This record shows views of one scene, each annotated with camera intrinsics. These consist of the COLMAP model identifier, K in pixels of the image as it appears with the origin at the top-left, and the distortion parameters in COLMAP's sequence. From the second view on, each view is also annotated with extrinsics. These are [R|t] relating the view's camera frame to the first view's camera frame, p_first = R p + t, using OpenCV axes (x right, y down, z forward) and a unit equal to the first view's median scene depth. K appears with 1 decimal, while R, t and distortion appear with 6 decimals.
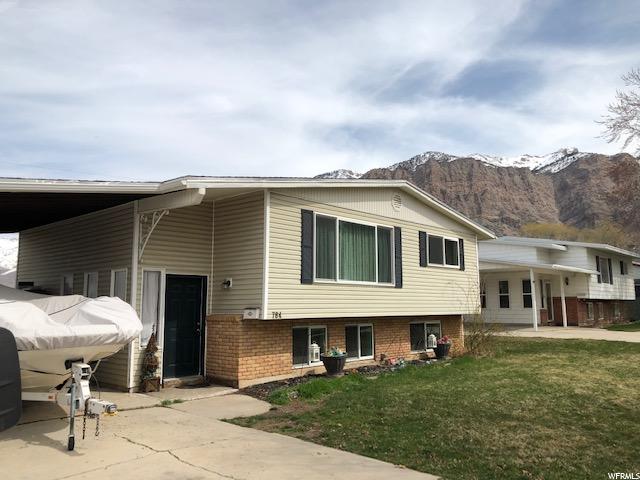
lens RADIAL K [[524.0, 0, 320.0], [0, 524.0, 240.0], [0, 0, 1]] dist [0.076312, -0.144289]
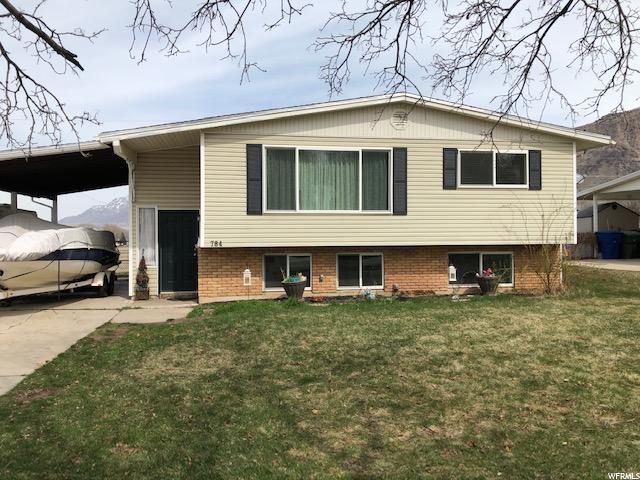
lens RADIAL K [[524.0, 0, 320.0], [0, 524.0, 240.0], [0, 0, 1]] dist [0.076312, -0.144289]
pose [[0.791933, 0.003984, -0.610595, 0.711656], [0.078797, 0.990951, 0.108663, 0.028248], [0.605503, -0.134167, 0.784452, 0.227869]]
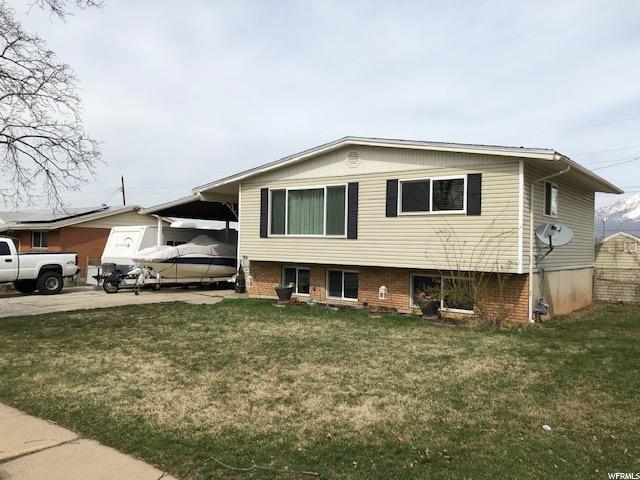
lens RADIAL K [[524.0, 0, 320.0], [0, 524.0, 240.0], [0, 0, 1]] dist [0.076312, -0.144289]
pose [[0.082185, -0.007017, -0.996592, 1.451668], [0.097297, 0.995255, 0.001016, 0.101280], [0.991856, -0.097049, 0.082477, 1.004773]]
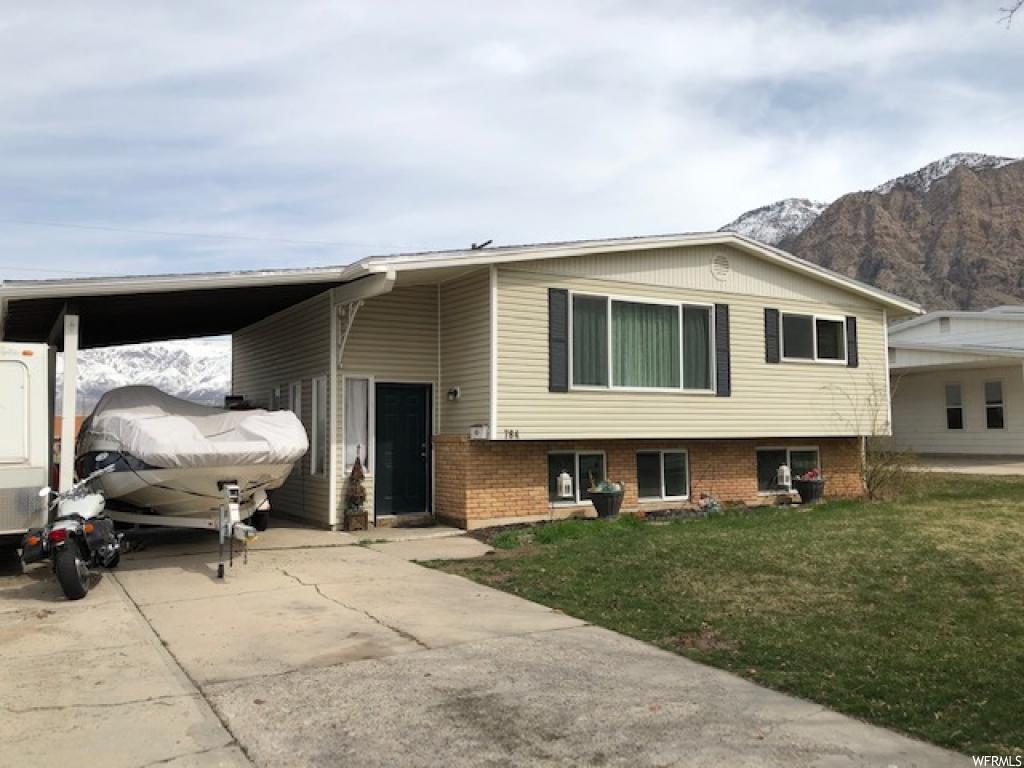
lens RADIAL K [[838.4, 0, 512.0], [0, 838.4, 384.0], [0, 0, 1]] dist [0.076312, -0.144289]
pose [[0.959380, -0.020397, -0.281377, 0.230555], [0.039562, 0.997254, 0.062599, -0.002040], [0.279328, -0.071188, 0.957553, -0.117735]]
